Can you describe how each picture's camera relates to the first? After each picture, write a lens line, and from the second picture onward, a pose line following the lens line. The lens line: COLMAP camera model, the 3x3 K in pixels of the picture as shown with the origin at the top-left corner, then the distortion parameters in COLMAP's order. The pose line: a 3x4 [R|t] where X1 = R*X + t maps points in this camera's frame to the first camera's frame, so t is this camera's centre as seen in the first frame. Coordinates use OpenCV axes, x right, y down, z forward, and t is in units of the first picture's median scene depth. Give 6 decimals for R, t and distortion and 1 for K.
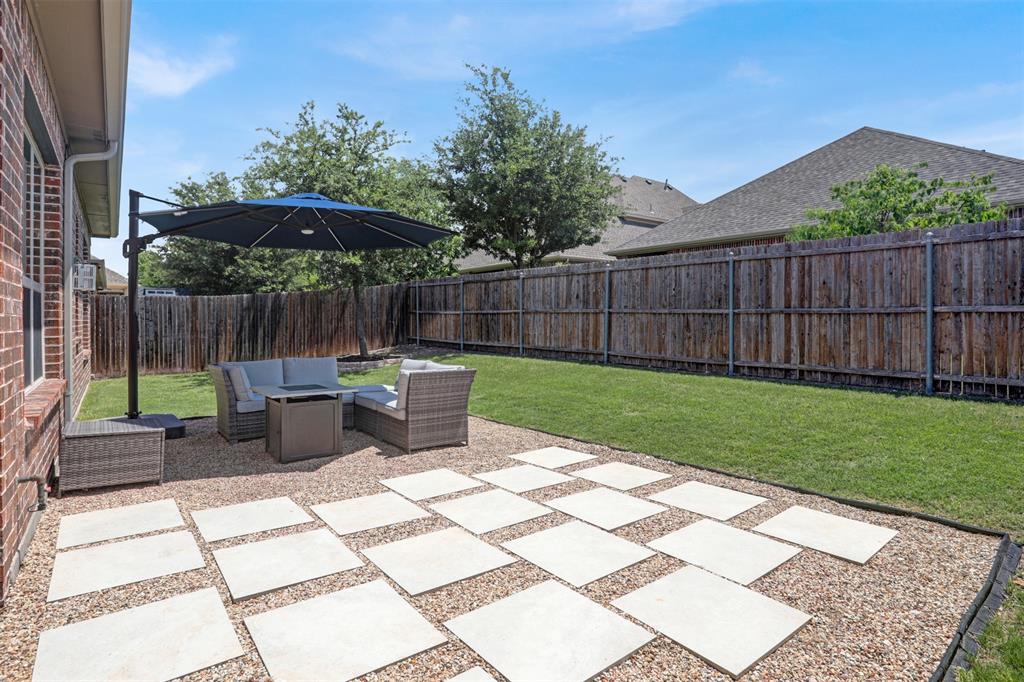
lens RADIAL K [[519.4, 0, 527.3], [0, 519.4, 344.9], [0, 0, 1]] dist [-0.036879, 0.000046]
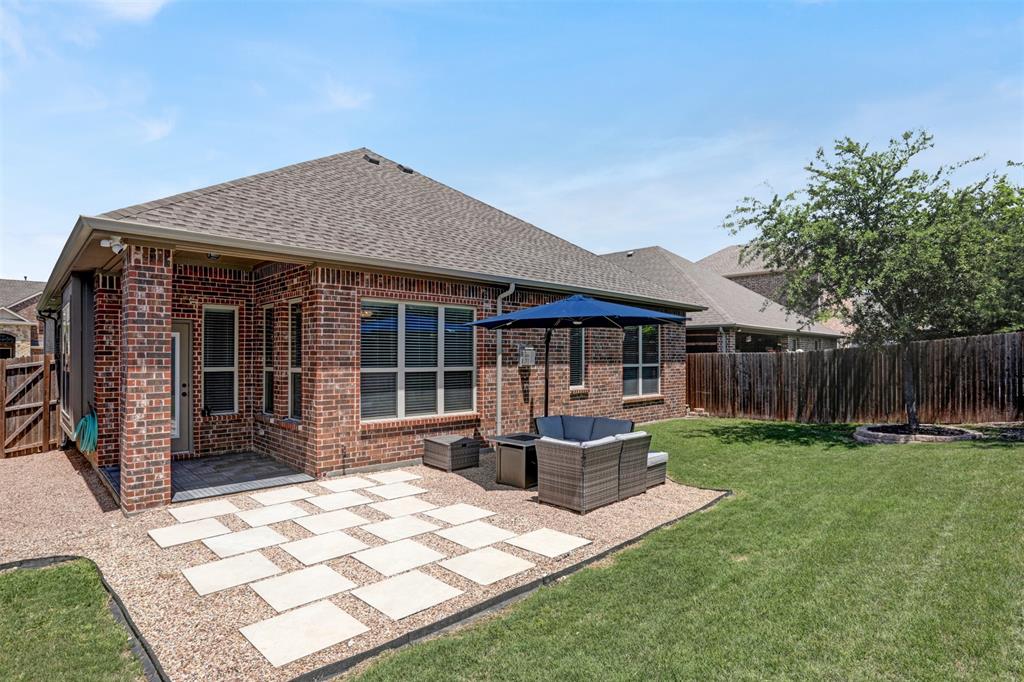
lens RADIAL K [[520.5, 0, 505.1], [0, 520.5, 354.5], [0, 0, 1]] dist [-0.071516, 0.030835]
pose [[0.111849, -0.007194, -0.993699, 1.329015], [-0.047517, 0.998791, -0.012579, -0.169234], [0.992588, 0.048624, 0.111372, 1.002311]]
